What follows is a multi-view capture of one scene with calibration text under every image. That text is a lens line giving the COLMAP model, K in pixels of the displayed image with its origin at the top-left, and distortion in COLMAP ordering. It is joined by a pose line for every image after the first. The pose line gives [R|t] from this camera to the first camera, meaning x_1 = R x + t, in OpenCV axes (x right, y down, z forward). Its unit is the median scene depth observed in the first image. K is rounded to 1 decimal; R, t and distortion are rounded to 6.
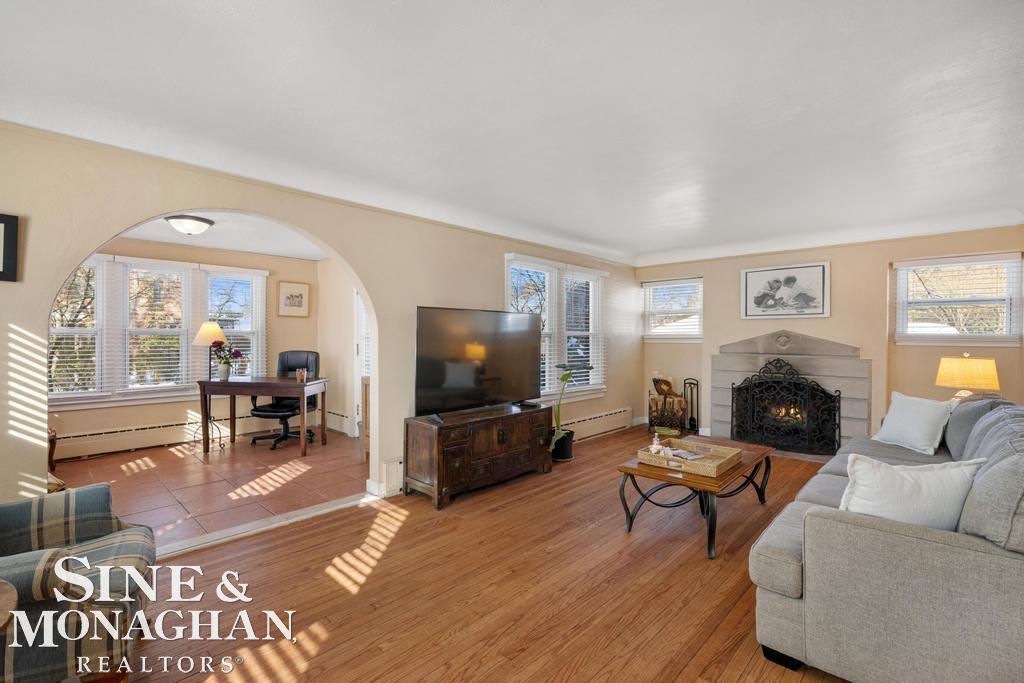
lens RADIAL K [[470.0, 0, 510.3], [0, 470.0, 342.8], [0, 0, 1]] dist [0.002808, 0.000335]
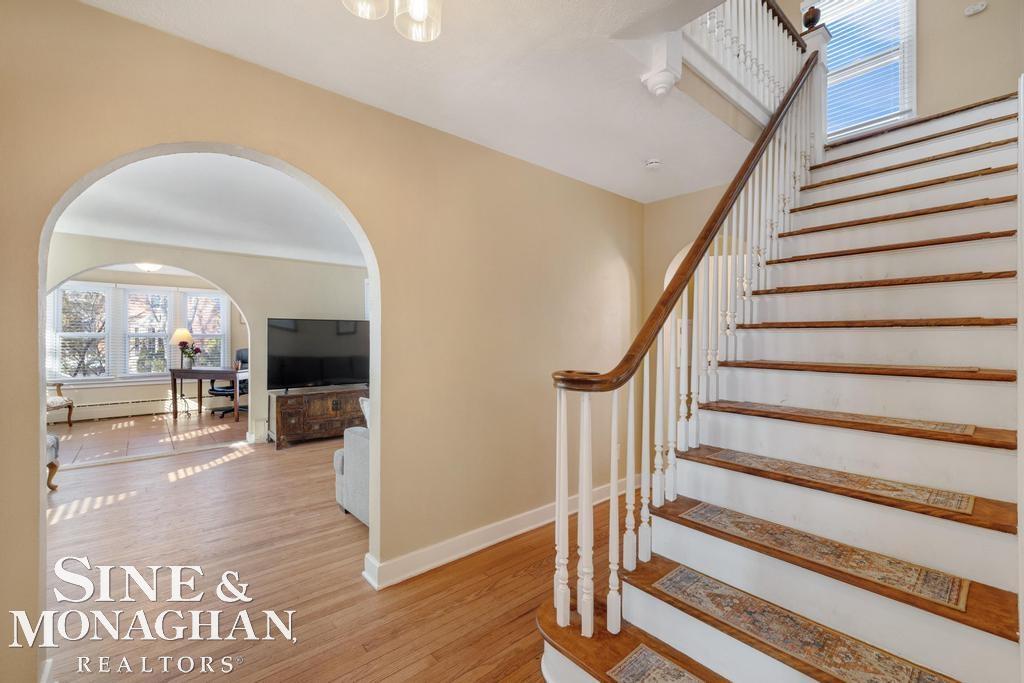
lens RADIAL K [[438.3, 0, 515.2], [0, 438.3, 338.2], [0, 0, 1]] dist [0.001194, -0.000023]
pose [[0.996155, -0.002711, -0.087568, 0.506685], [0.001565, 0.999912, -0.013153, 0.005619], [0.087596, 0.012966, 0.996072, -0.249515]]
